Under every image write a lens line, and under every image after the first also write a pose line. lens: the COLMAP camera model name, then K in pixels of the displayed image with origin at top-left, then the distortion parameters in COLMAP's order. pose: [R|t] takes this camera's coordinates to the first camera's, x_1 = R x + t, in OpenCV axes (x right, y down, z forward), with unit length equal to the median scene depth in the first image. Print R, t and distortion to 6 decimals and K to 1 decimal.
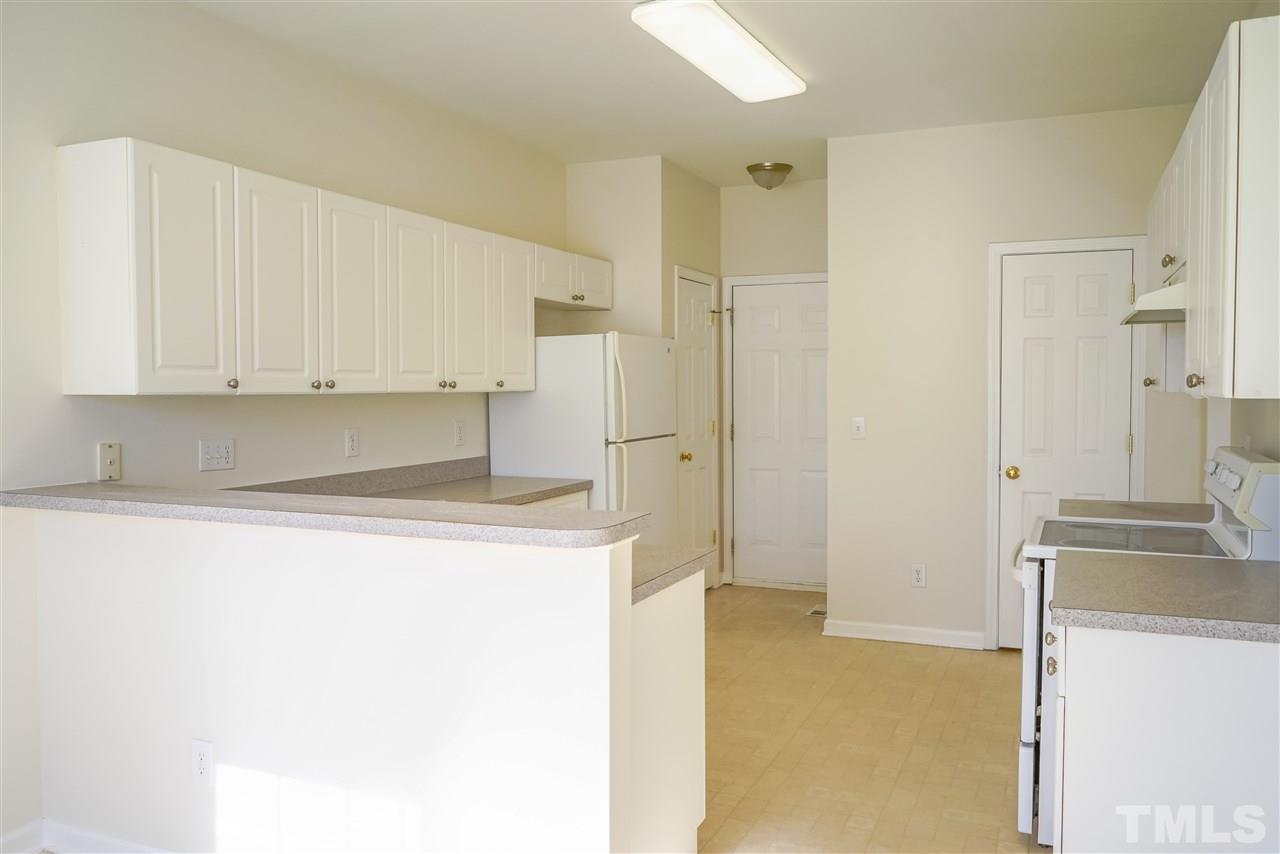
lens RADIAL K [[991.7, 0, 640.0], [0, 991.7, 427.0], [0, 0, 1]] dist [-0.021516, 0.010215]
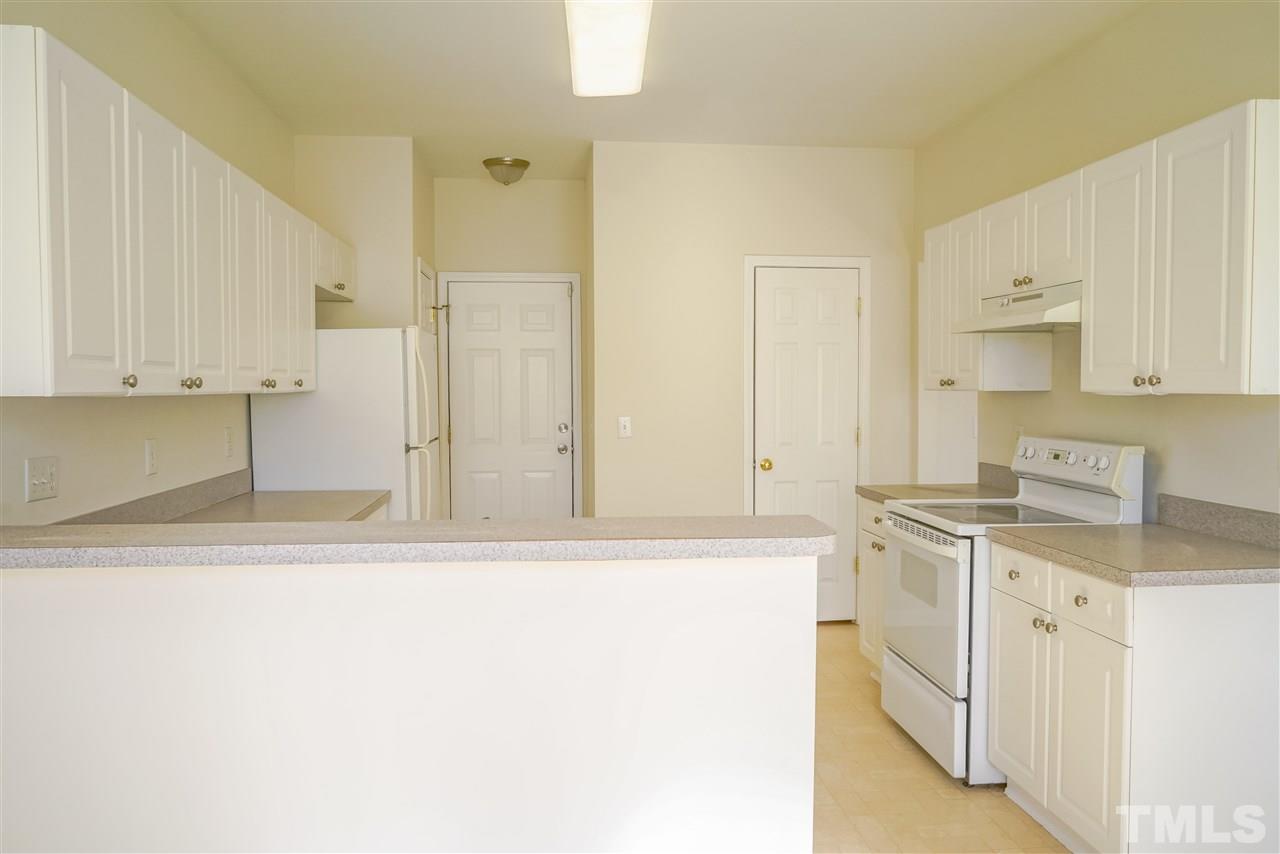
lens RADIAL K [[984.9, 0, 635.0], [0, 984.9, 426.2], [0, 0, 1]] dist [-0.020490, 0.010994]
pose [[0.874986, -0.018941, 0.483777, -0.301569], [0.019720, 0.999799, 0.003478, -0.003536], [-0.483746, 0.006497, 0.875184, 0.117959]]
